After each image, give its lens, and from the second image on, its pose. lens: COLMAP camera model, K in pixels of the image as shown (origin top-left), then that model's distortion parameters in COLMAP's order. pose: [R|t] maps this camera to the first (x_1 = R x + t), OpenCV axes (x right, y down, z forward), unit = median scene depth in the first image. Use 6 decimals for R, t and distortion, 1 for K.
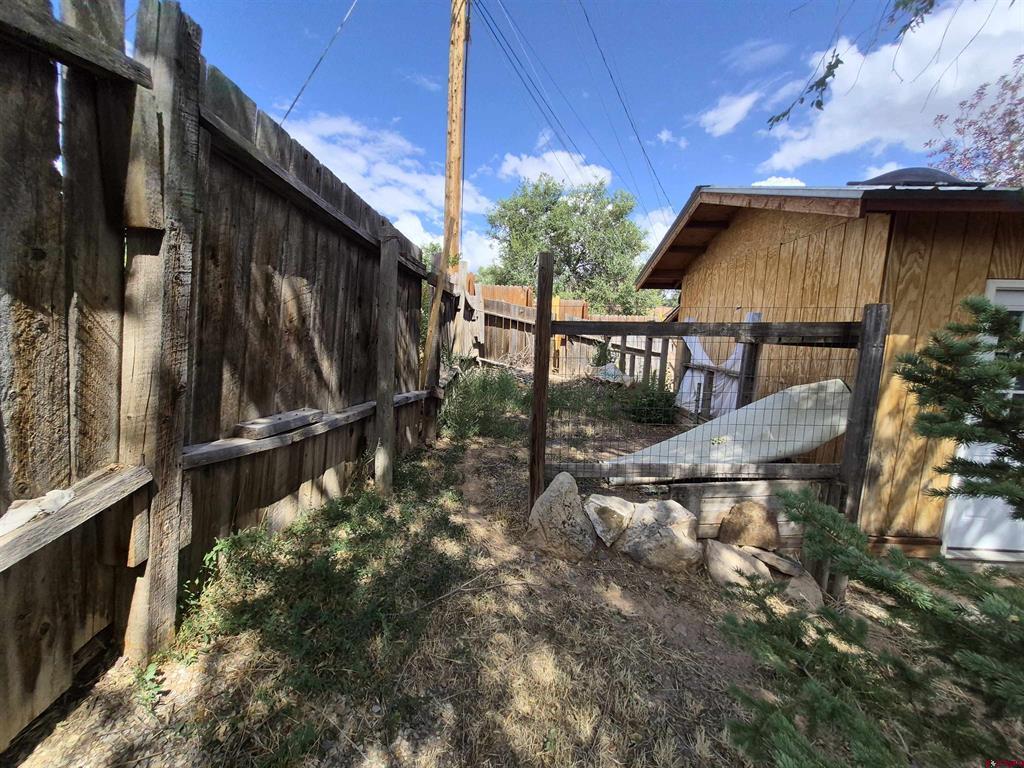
lens RADIAL K [[401.7, 0, 502.5], [0, 401.7, 388.1], [0, 0, 1]] dist [0.010150, -0.002102]
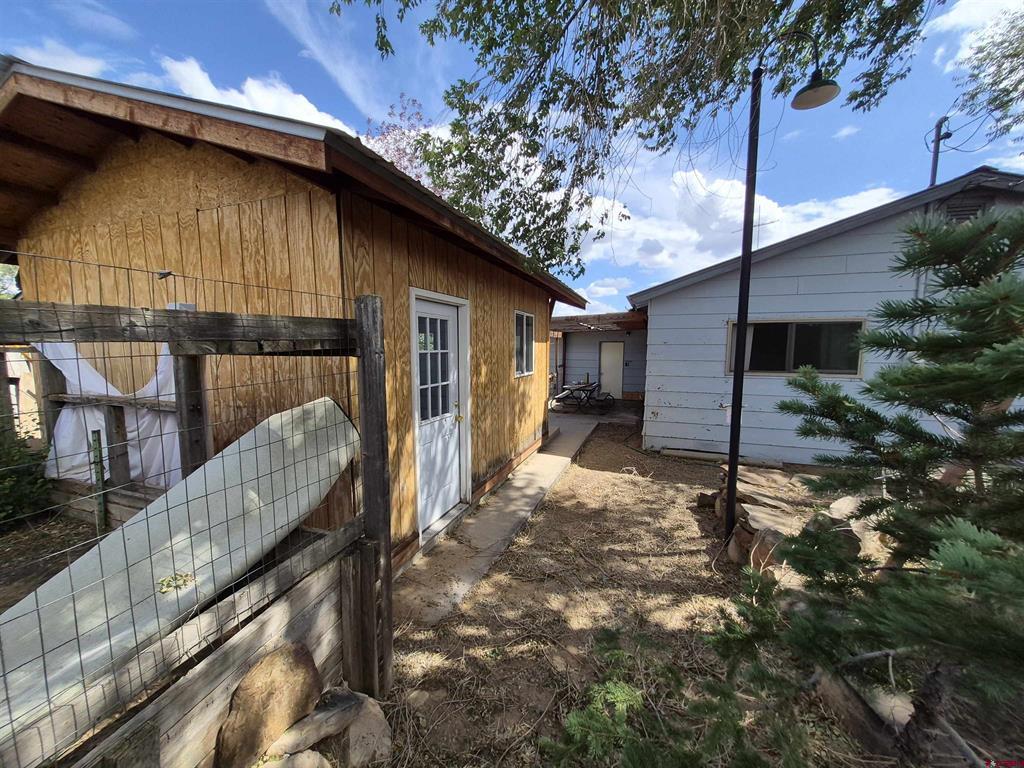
lens RADIAL K [[401.7, 0, 502.5], [0, 401.7, 388.1], [0, 0, 1]] dist [0.010150, -0.002102]
pose [[0.315968, -0.124841, 0.940521, 0.203673], [0.140410, 0.986543, 0.083779, -0.048215], [-0.938323, 0.105587, 0.329244, 0.388448]]
